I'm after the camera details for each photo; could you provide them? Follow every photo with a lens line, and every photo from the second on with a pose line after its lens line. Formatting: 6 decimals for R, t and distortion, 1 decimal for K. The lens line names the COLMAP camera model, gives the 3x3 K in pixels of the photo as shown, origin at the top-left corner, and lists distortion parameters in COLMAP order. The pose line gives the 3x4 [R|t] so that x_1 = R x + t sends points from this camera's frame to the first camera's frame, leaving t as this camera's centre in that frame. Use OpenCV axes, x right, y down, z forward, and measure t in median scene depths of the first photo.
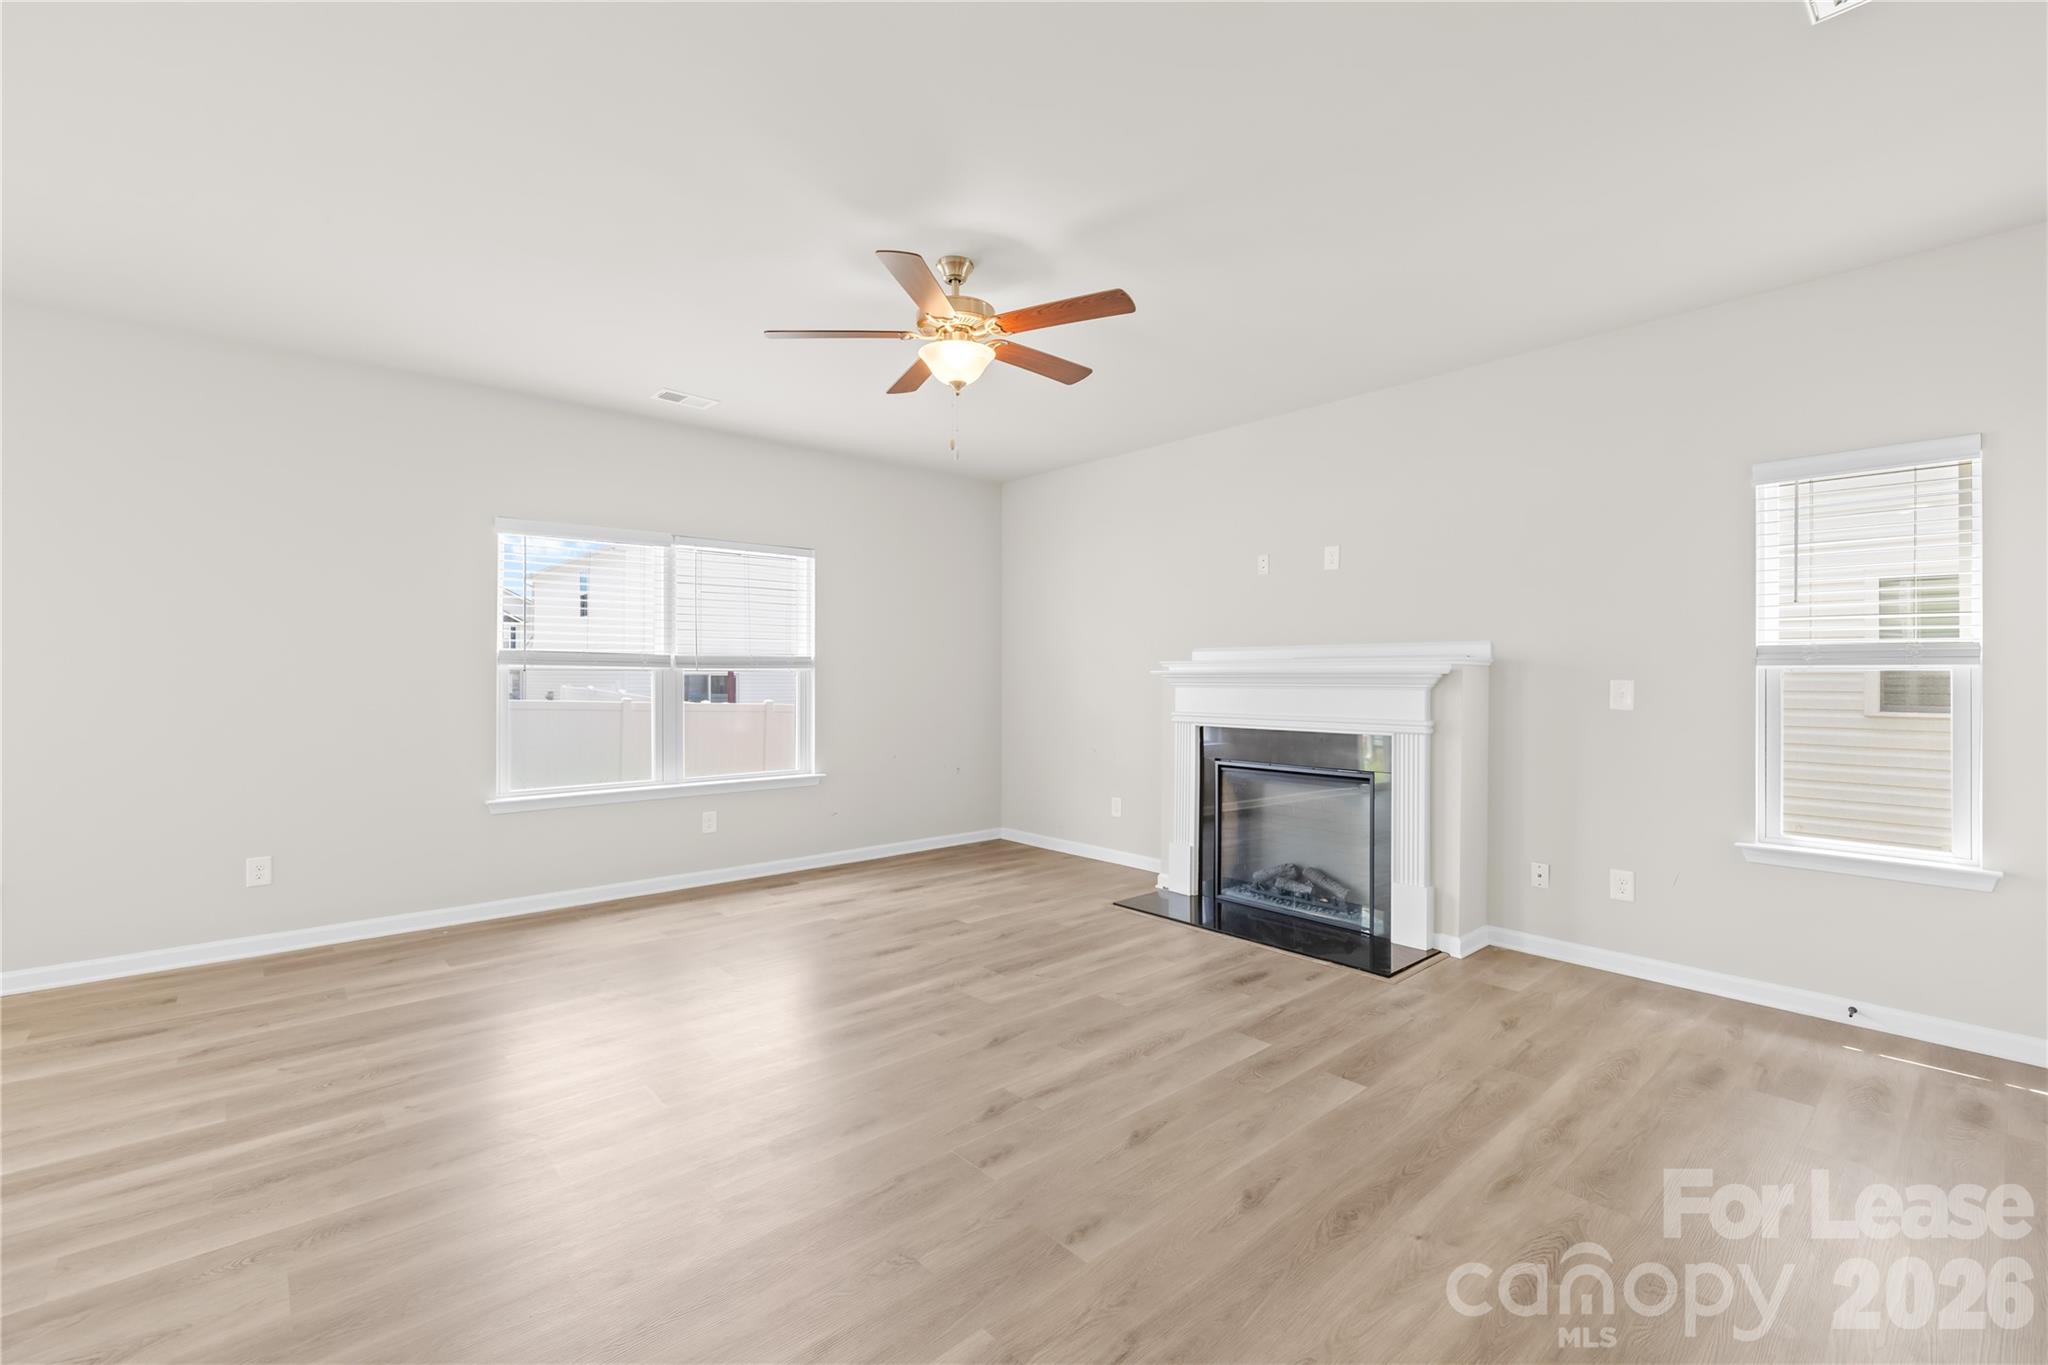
lens RADIAL K [[864.4, 0, 1008.1], [0, 864.4, 676.5], [0, 0, 1]] dist [-0.001655, -0.000153]
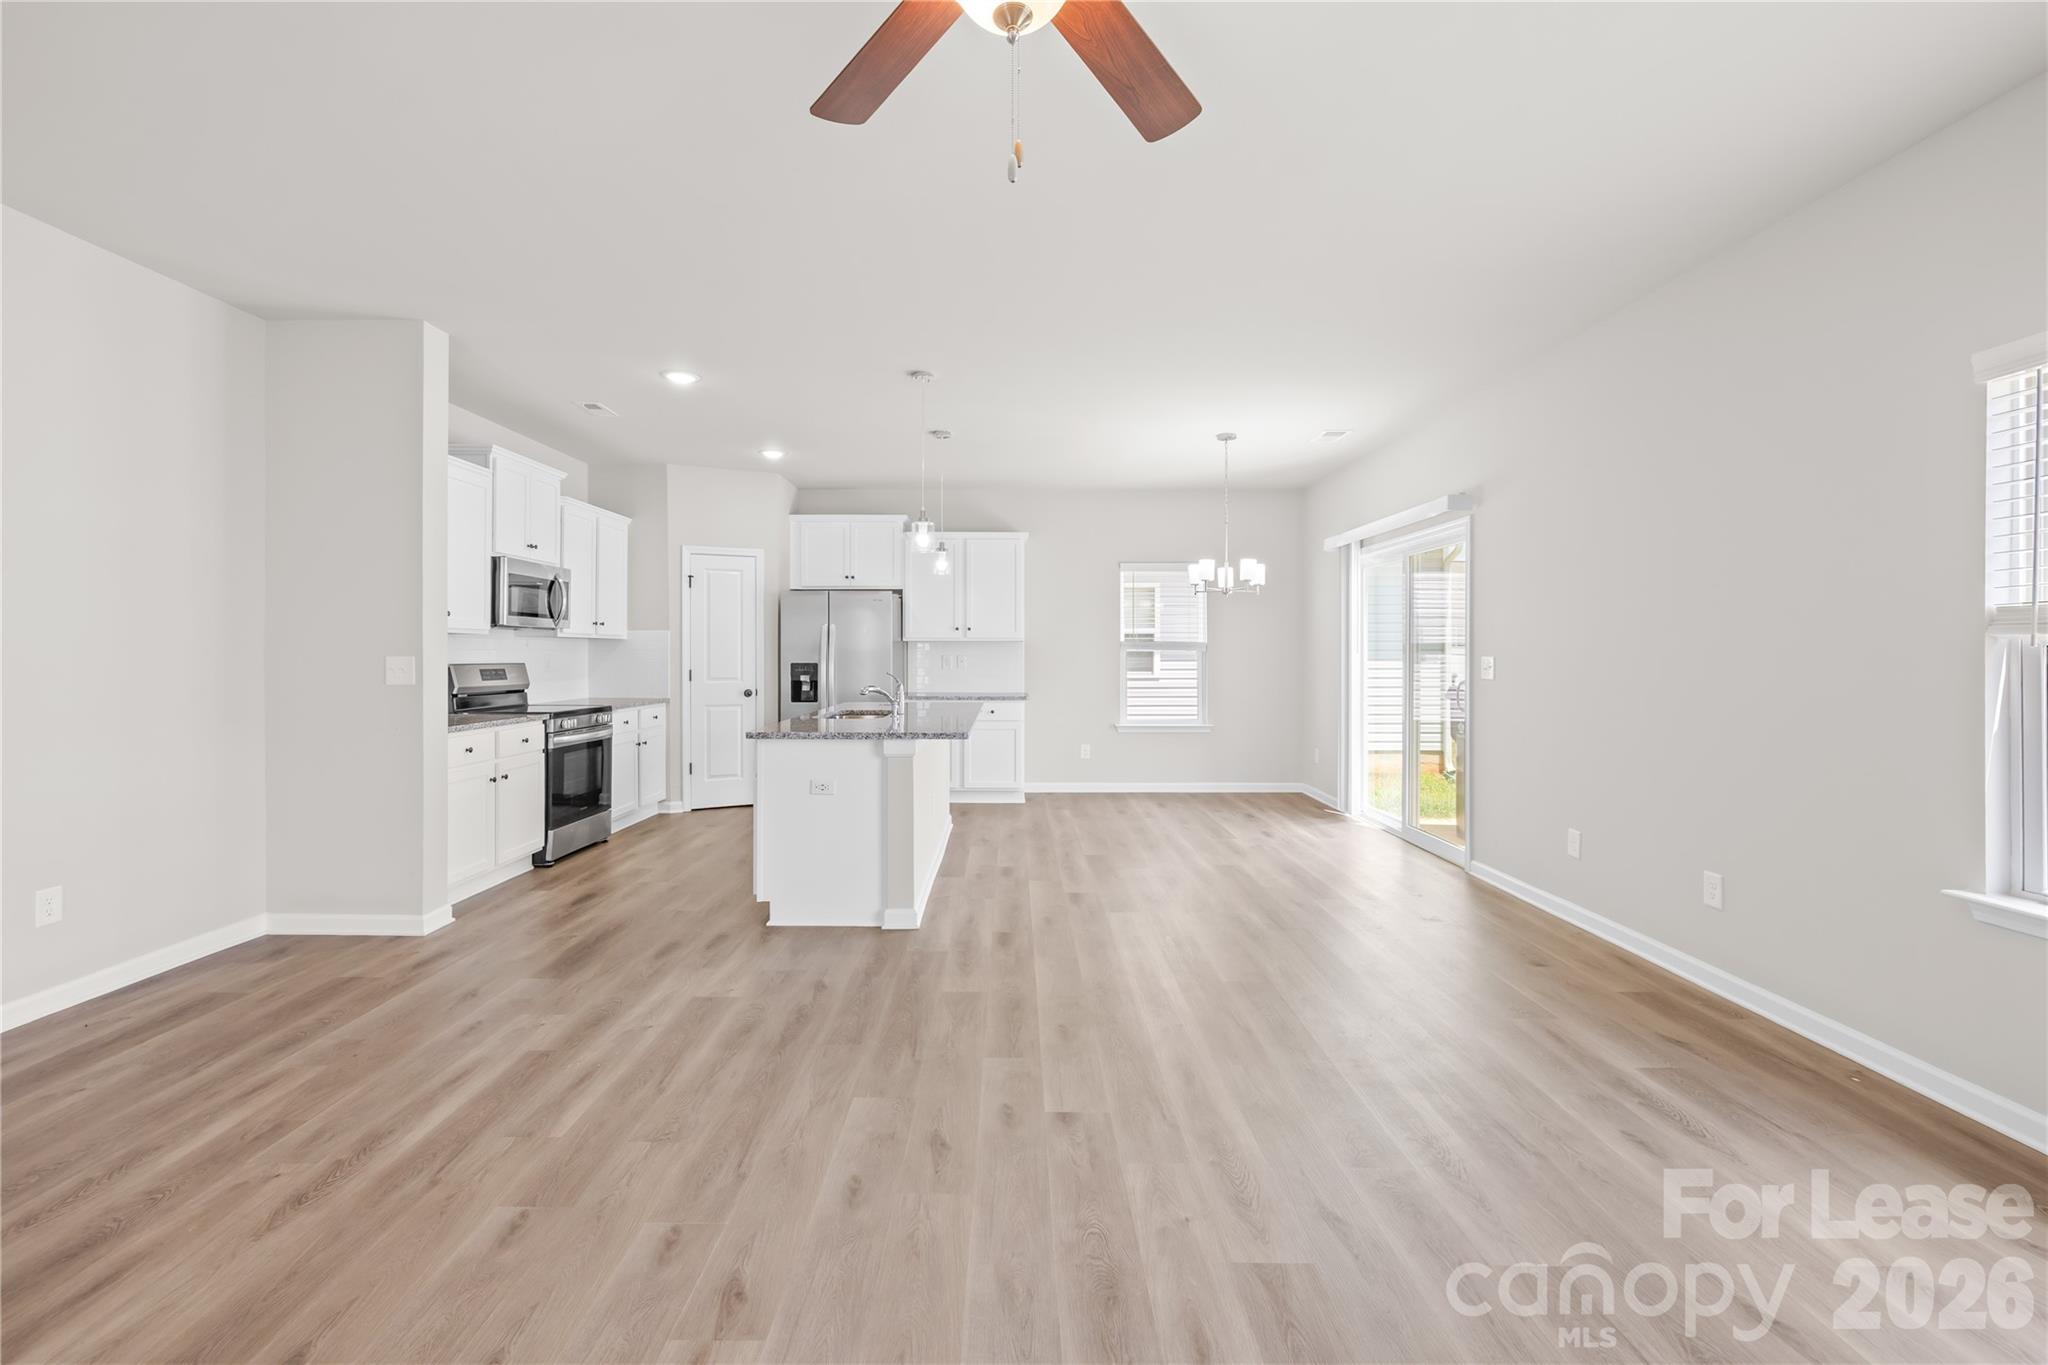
lens RADIAL K [[875.1, 0, 1000.7], [0, 875.1, 650.2], [0, 0, 1]] dist [0.000629, 0.000211]
pose [[-0.665346, -0.006161, -0.746510, 0.227305], [-0.002219, 0.999978, -0.006276, -0.000435], [0.746532, -0.002519, -0.665344, 1.015999]]
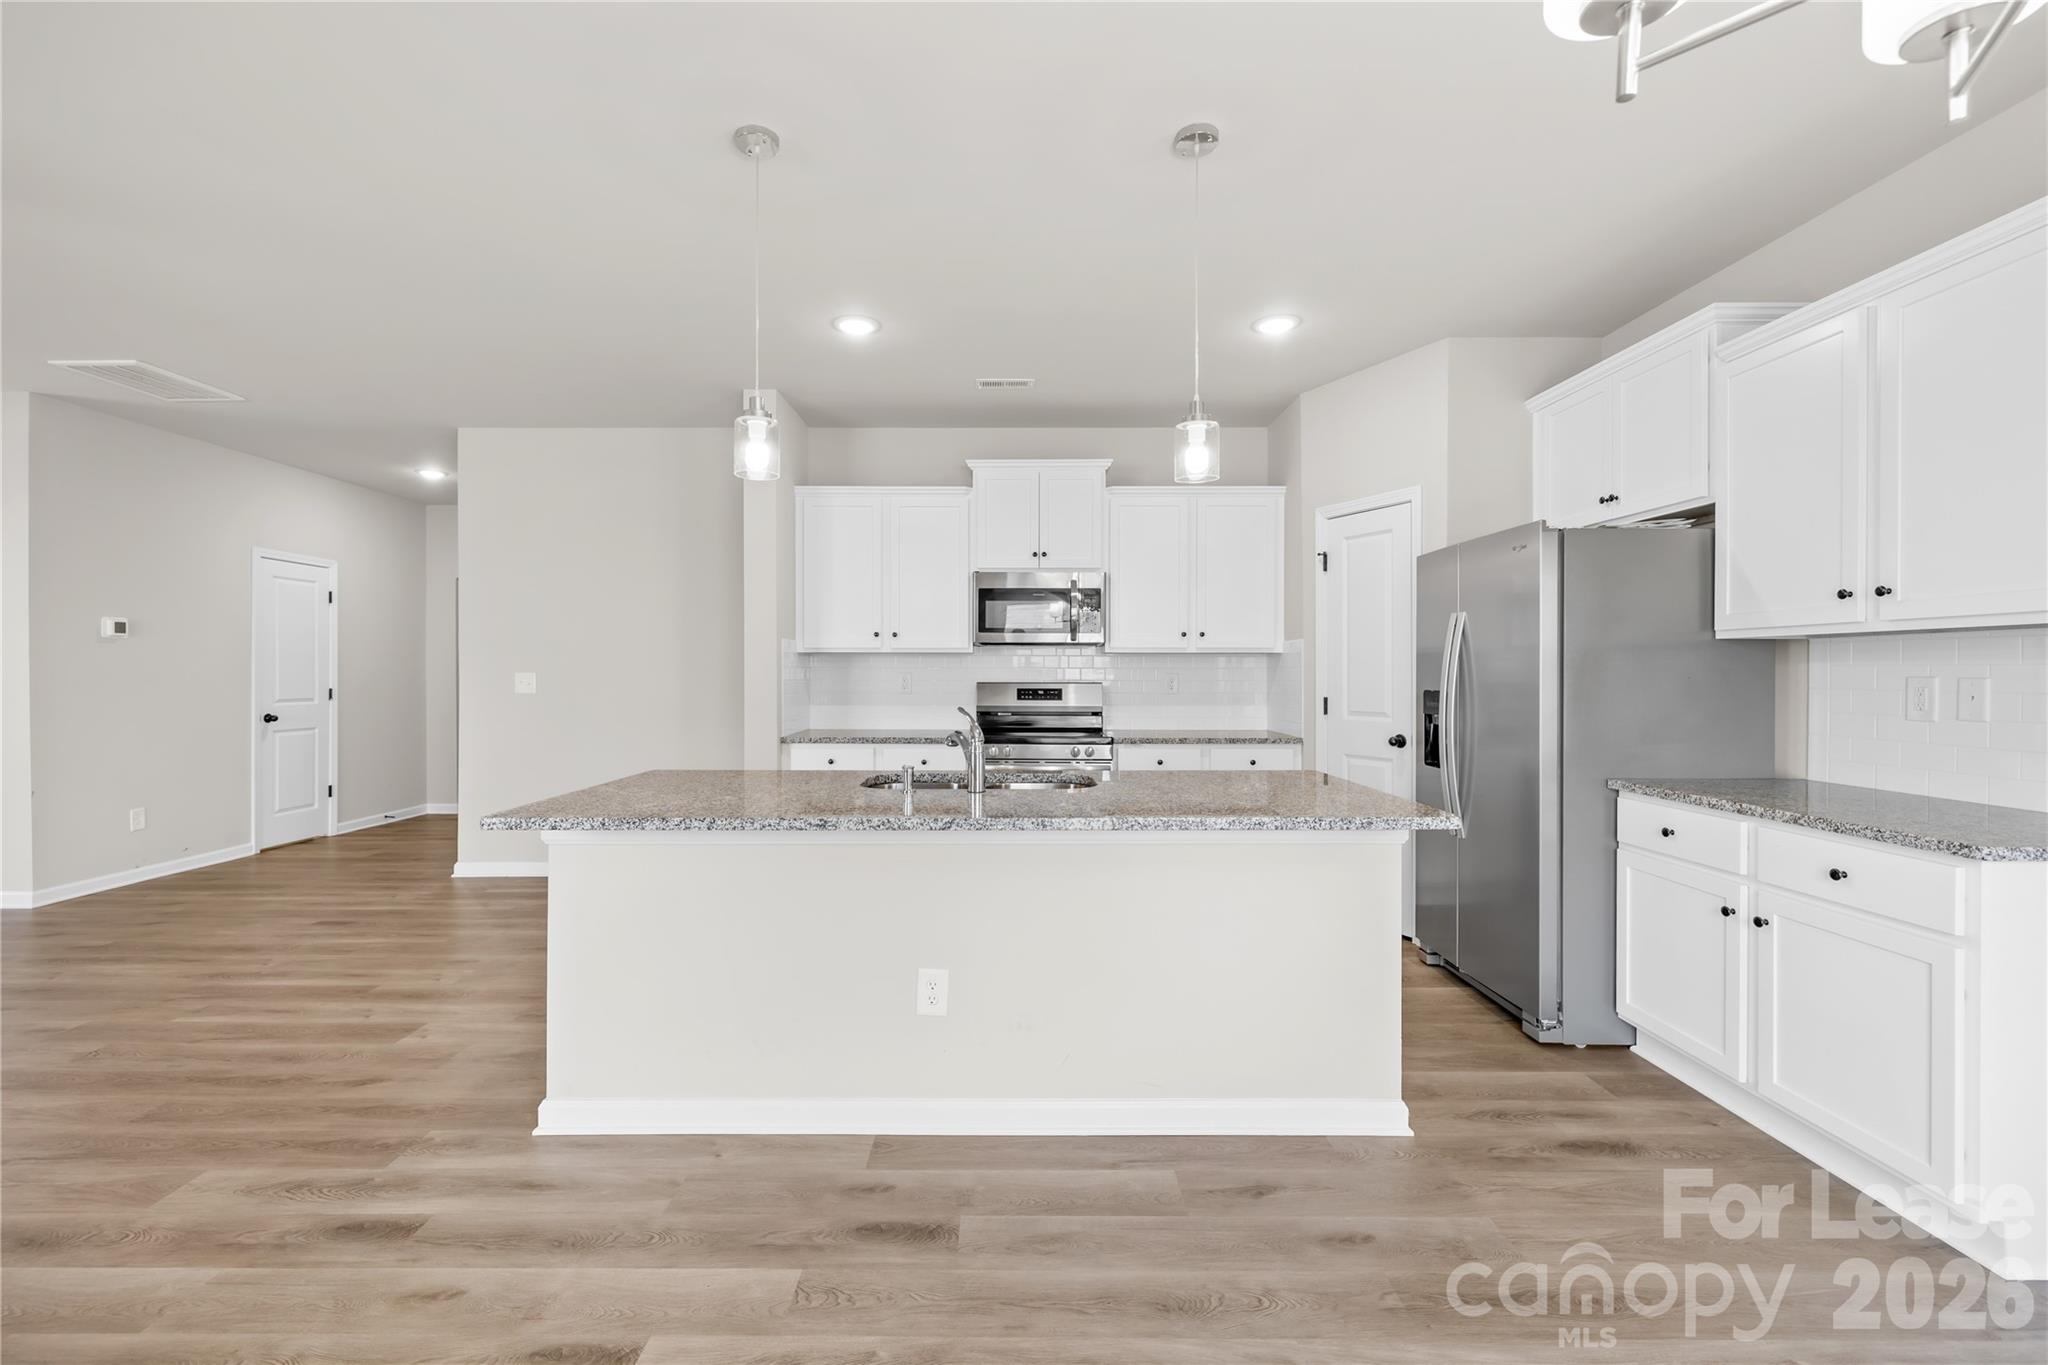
lens RADIAL K [[857.7, 0, 1003.2], [0, 857.7, 669.9], [0, 0, 1]] dist [0.002633, 0.000363]
pose [[-0.748715, -0.001234, 0.662891, -1.092947], [-0.003482, 0.999992, -0.002071, -0.003150], [-0.662883, -0.003859, -0.748713, 0.501346]]
